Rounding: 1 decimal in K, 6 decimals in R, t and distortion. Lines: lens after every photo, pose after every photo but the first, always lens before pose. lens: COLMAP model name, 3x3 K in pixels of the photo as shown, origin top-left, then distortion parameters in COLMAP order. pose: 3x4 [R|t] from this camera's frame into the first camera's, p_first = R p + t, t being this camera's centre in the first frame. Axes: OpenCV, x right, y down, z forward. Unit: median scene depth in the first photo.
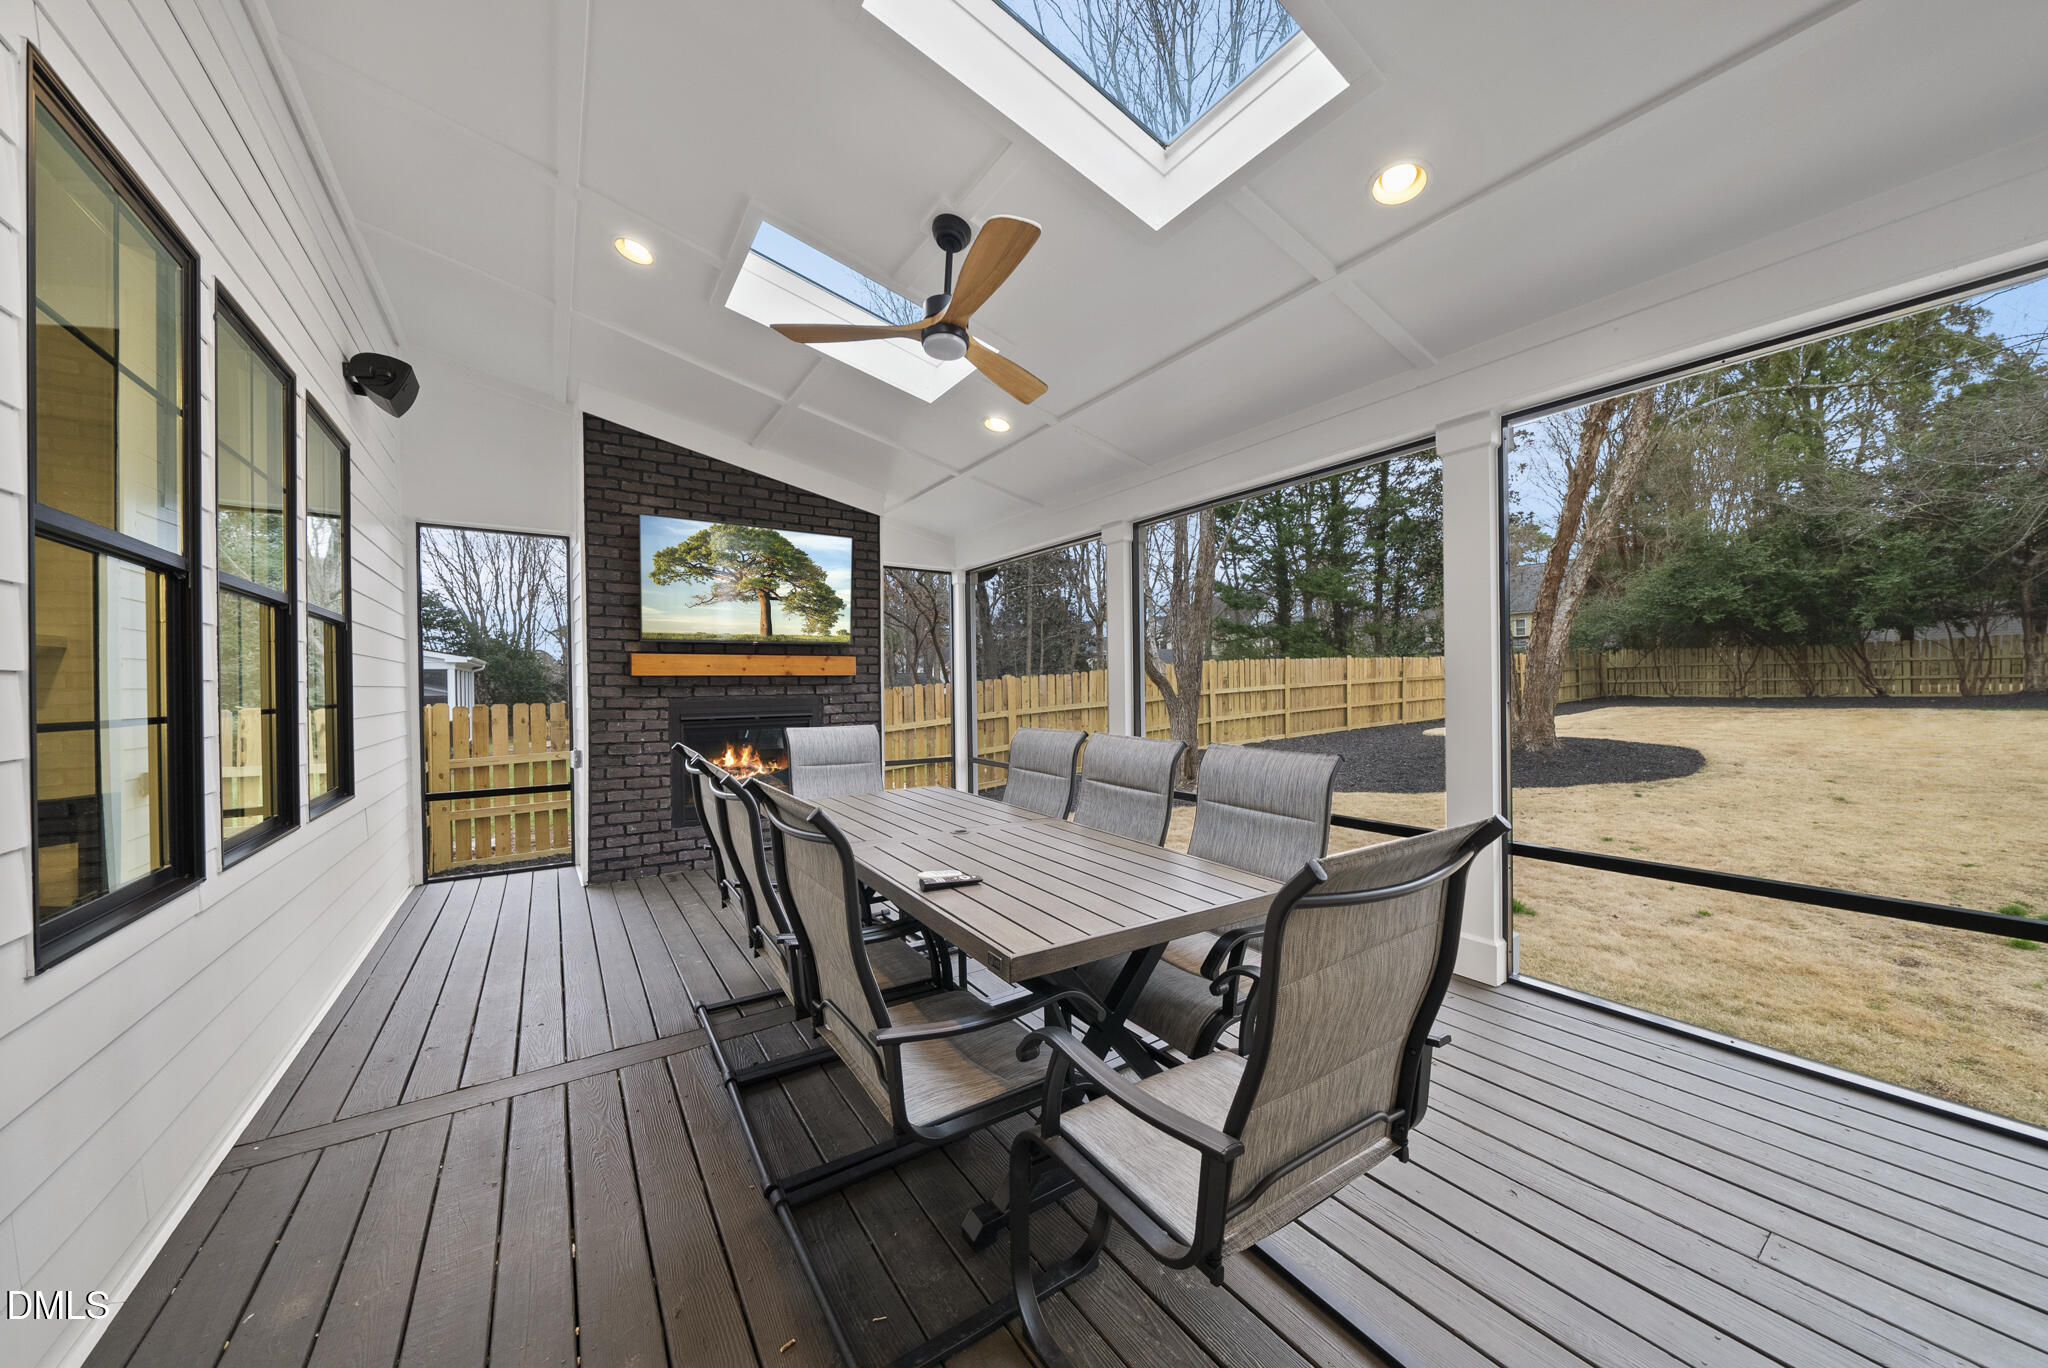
lens RADIAL K [[708.2, 0, 1022.6], [0, 708.2, 682.1], [0, 0, 1]] dist [-0.002583, -0.000050]
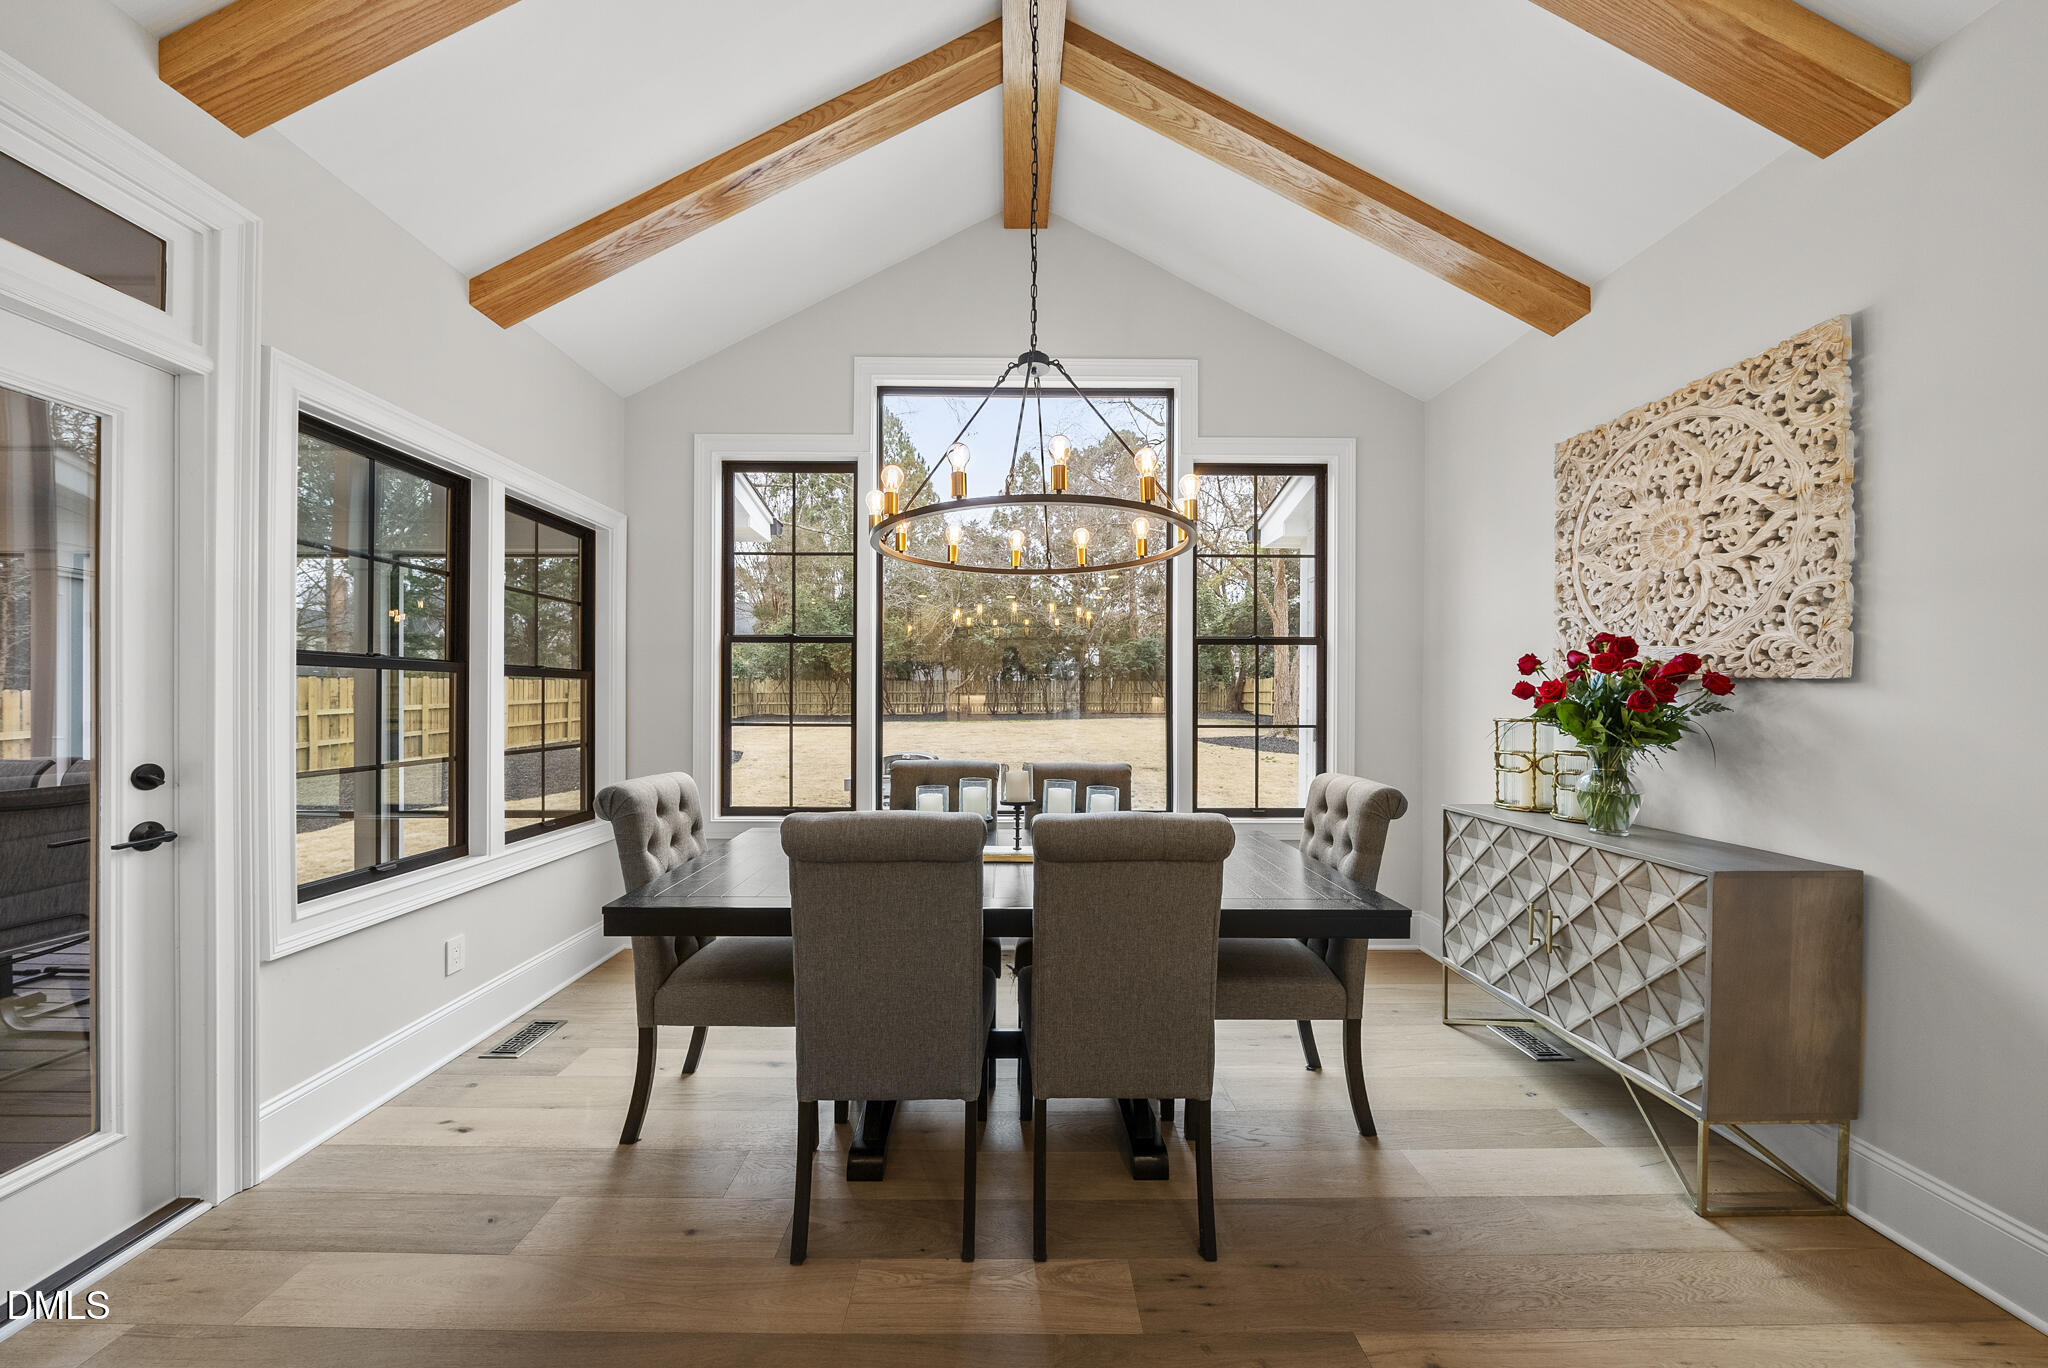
lens RADIAL K [[708.2, 0, 1019.5], [0, 708.2, 698.7], [0, 0, 1]] dist [-0.002583, -0.000050]
pose [[0.553131, 0.014927, 0.832960, 0.014607], [-0.012490, 0.999876, -0.009624, -0.004850], [-0.833000, -0.005080, 0.553249, -0.177889]]
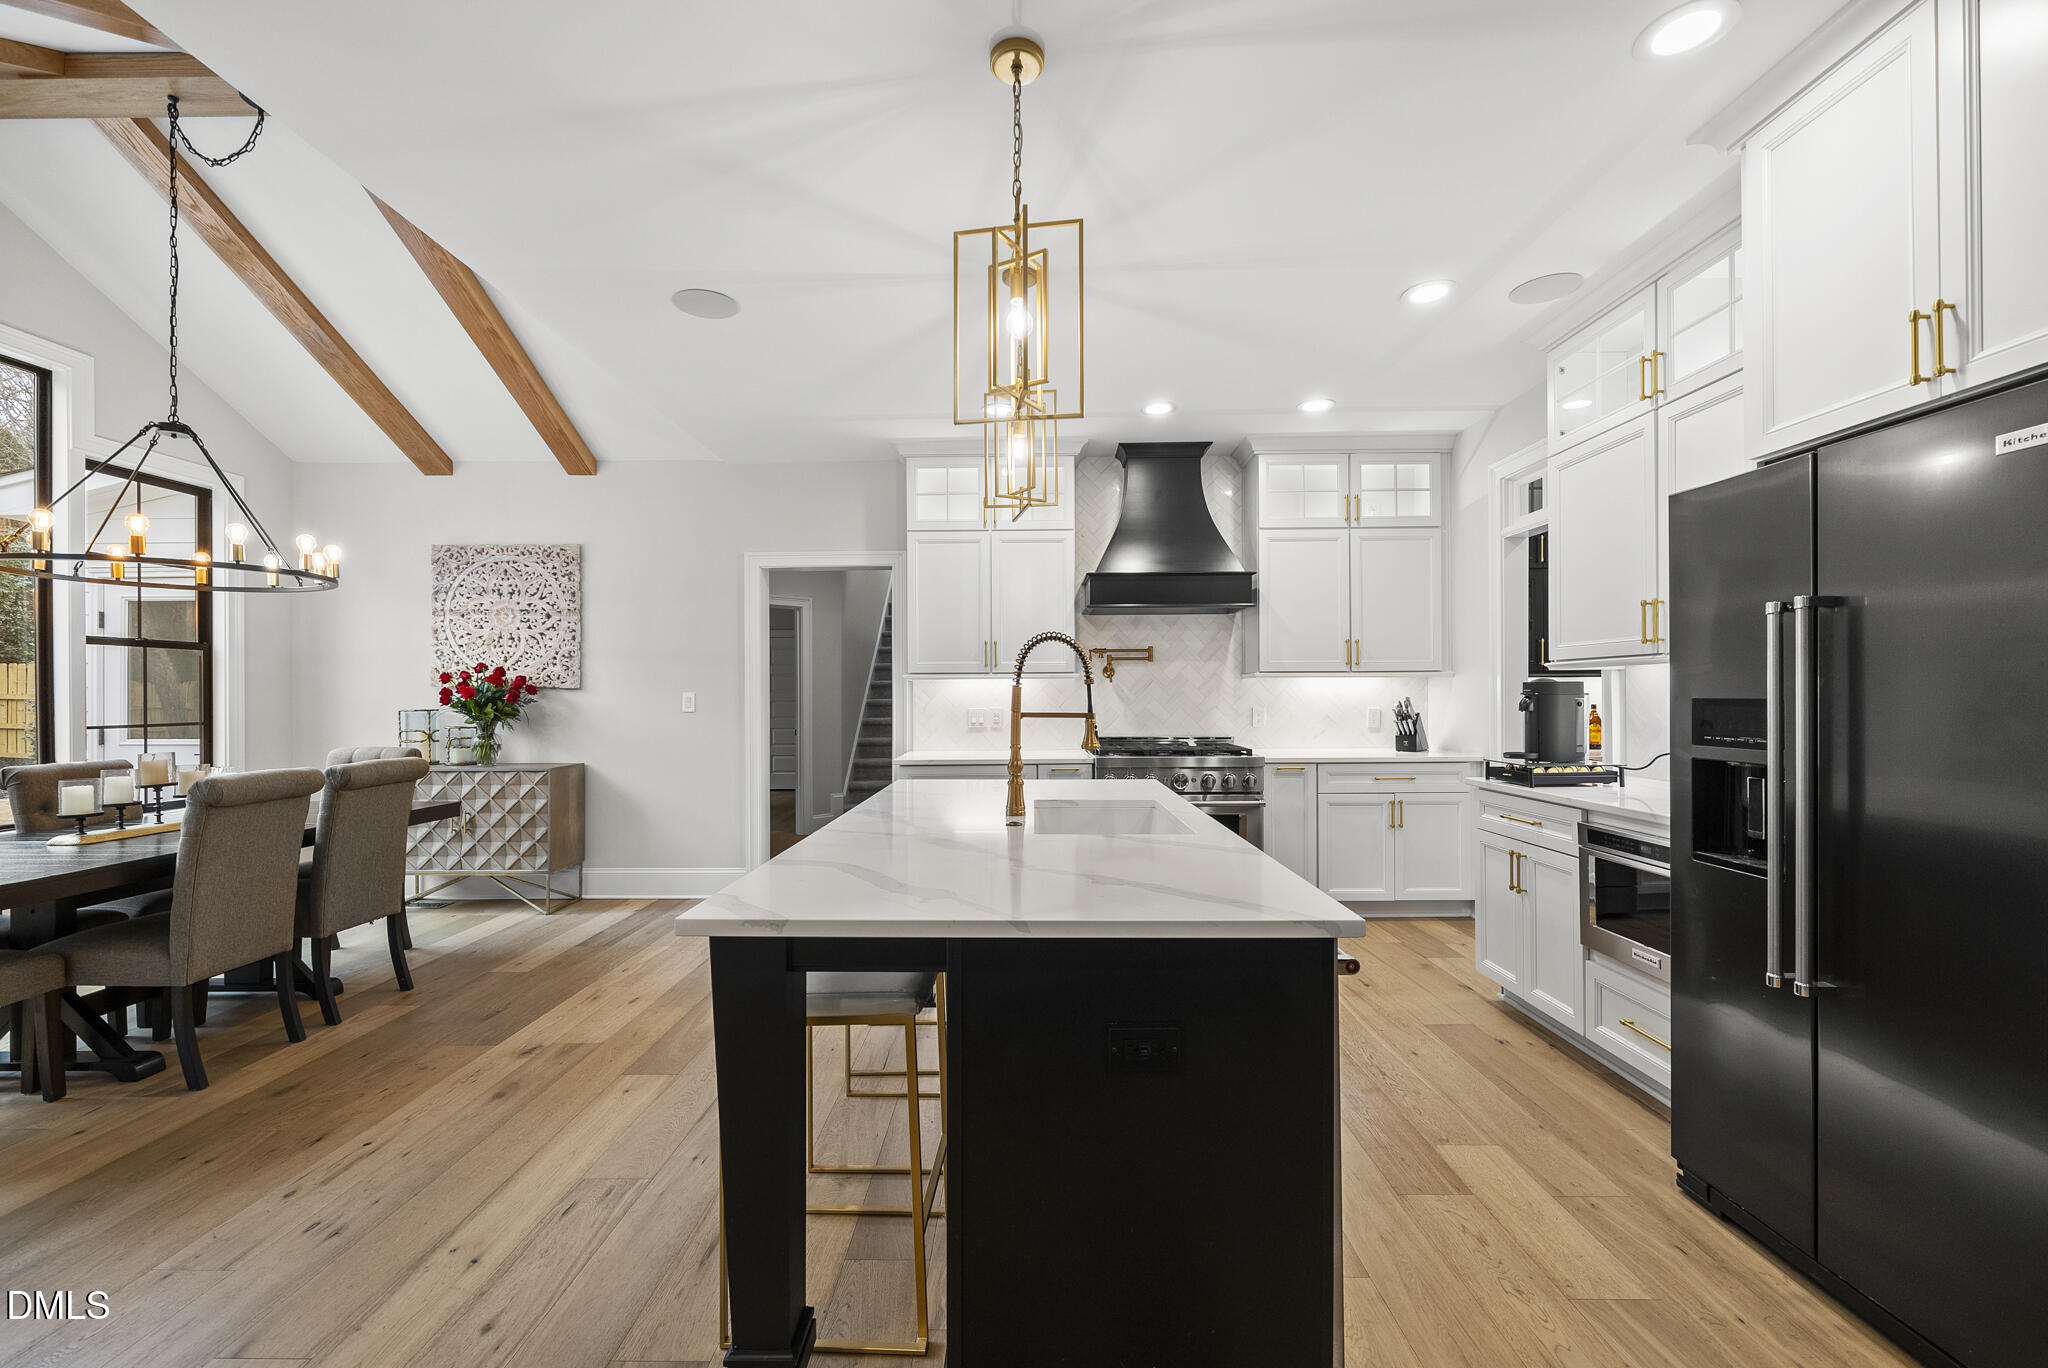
lens RADIAL K [[834.6, 0, 1013.6], [0, 834.6, 694.0], [0, 0, 1]] dist [0.001112, -0.000175]
pose [[-0.817996, 0.019507, 0.574893, -2.745141], [0.015801, 0.999810, -0.011443, 0.043051], [-0.575006, -0.000276, -0.818149, 1.878424]]
